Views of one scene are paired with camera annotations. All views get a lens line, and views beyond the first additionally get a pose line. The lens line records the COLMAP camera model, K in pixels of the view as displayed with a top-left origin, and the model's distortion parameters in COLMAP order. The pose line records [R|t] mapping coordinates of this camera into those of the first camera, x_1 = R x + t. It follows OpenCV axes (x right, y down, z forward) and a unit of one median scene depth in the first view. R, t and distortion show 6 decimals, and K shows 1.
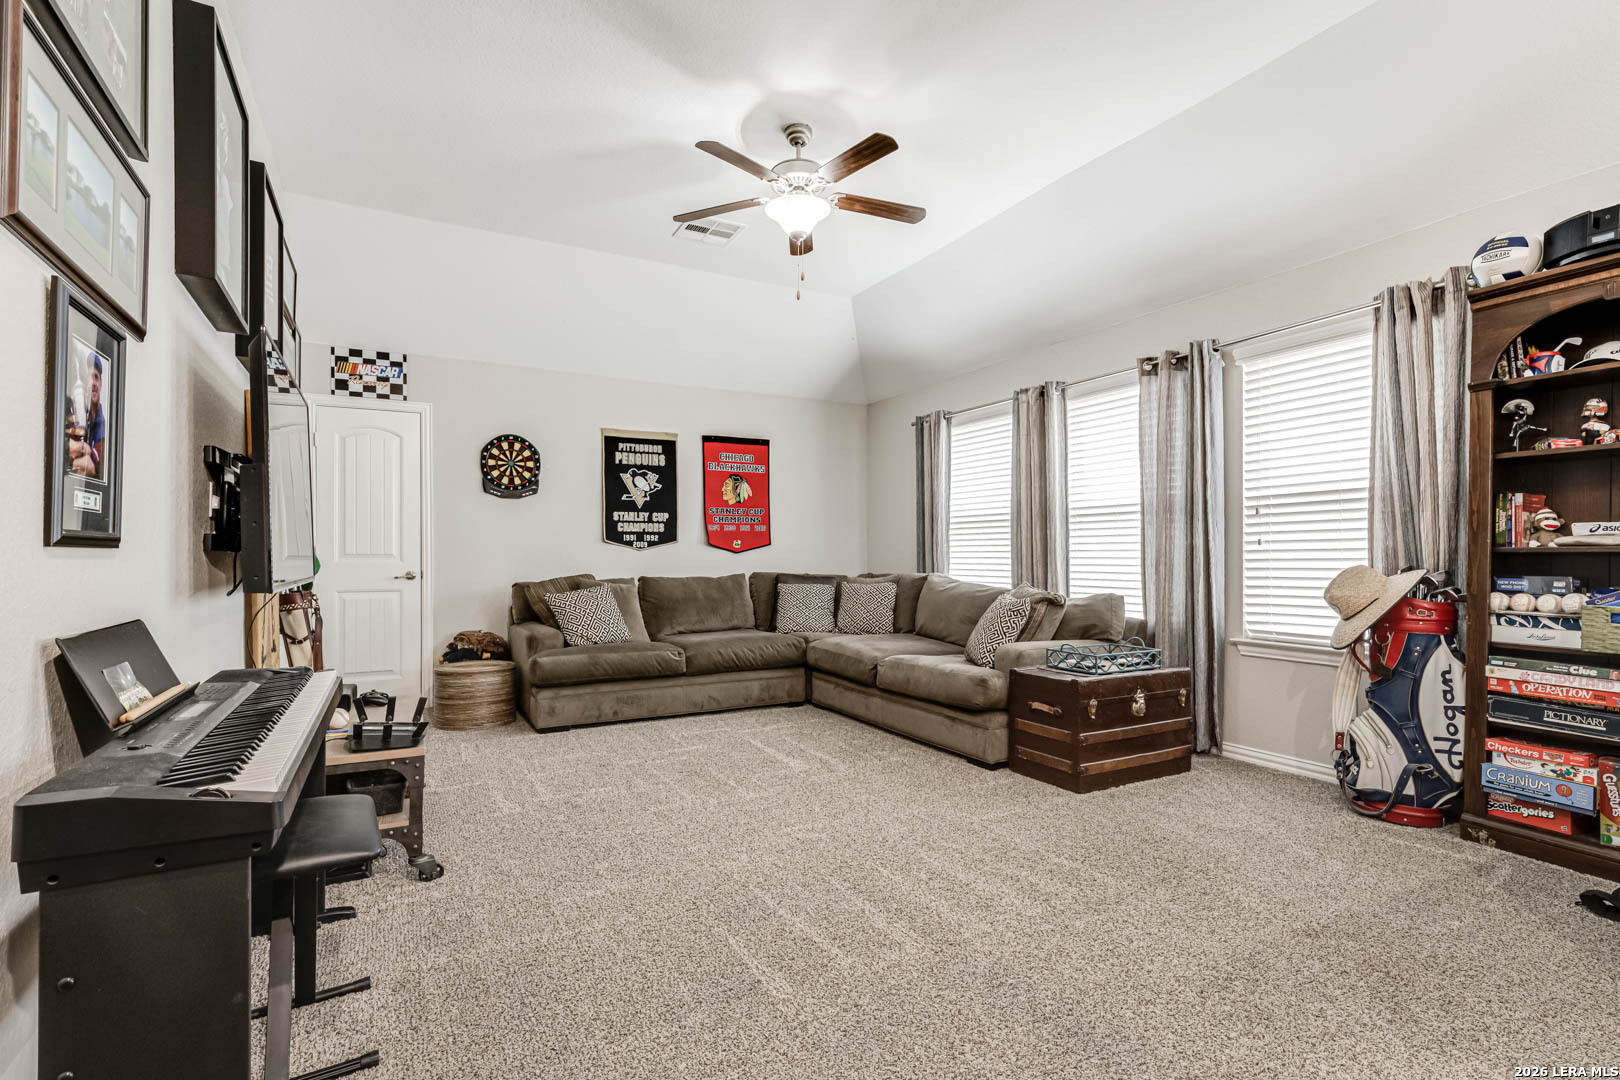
lens RADIAL K [[765.8, 0, 804.2], [0, 765.8, 543.1], [0, 0, 1]] dist [0.028318, -0.001025]
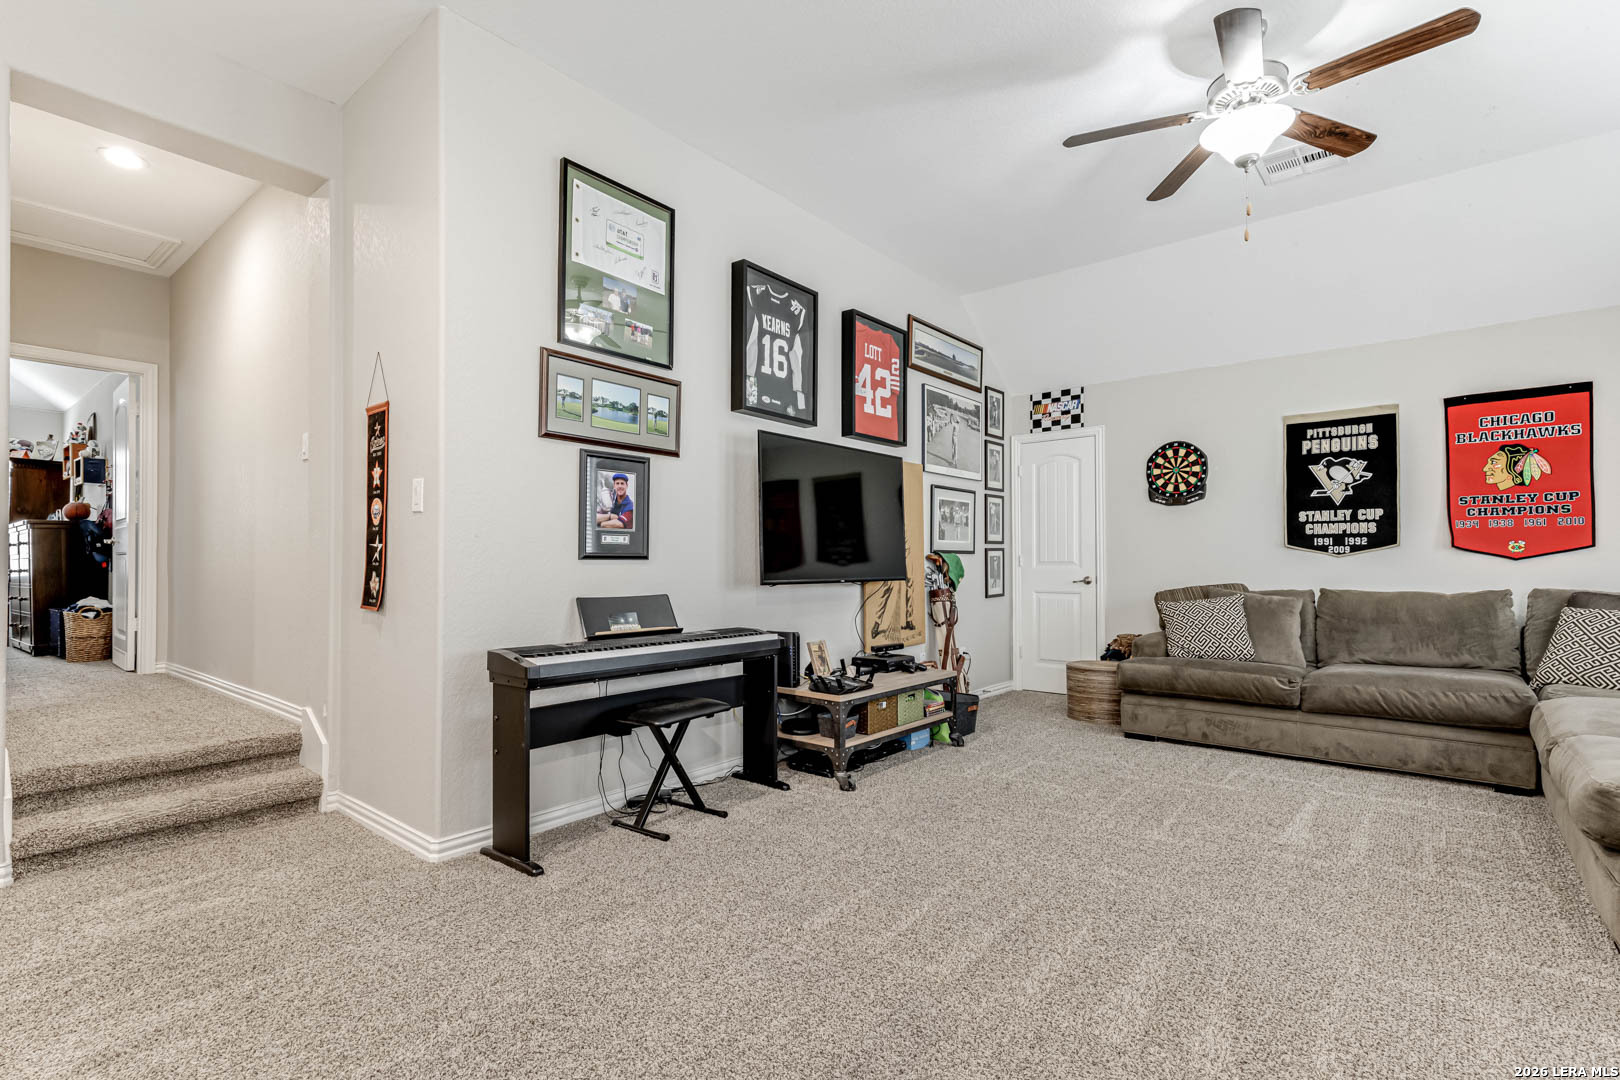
lens RADIAL K [[765.8, 0, 807.4], [0, 765.8, 549.5], [0, 0, 1]] dist [0.028318, -0.001025]
pose [[0.386550, -0.014254, -0.922158, 0.355552], [0.014809, 0.999848, -0.009248, 0.001188], [0.922150, -0.010081, 0.386702, 0.173232]]
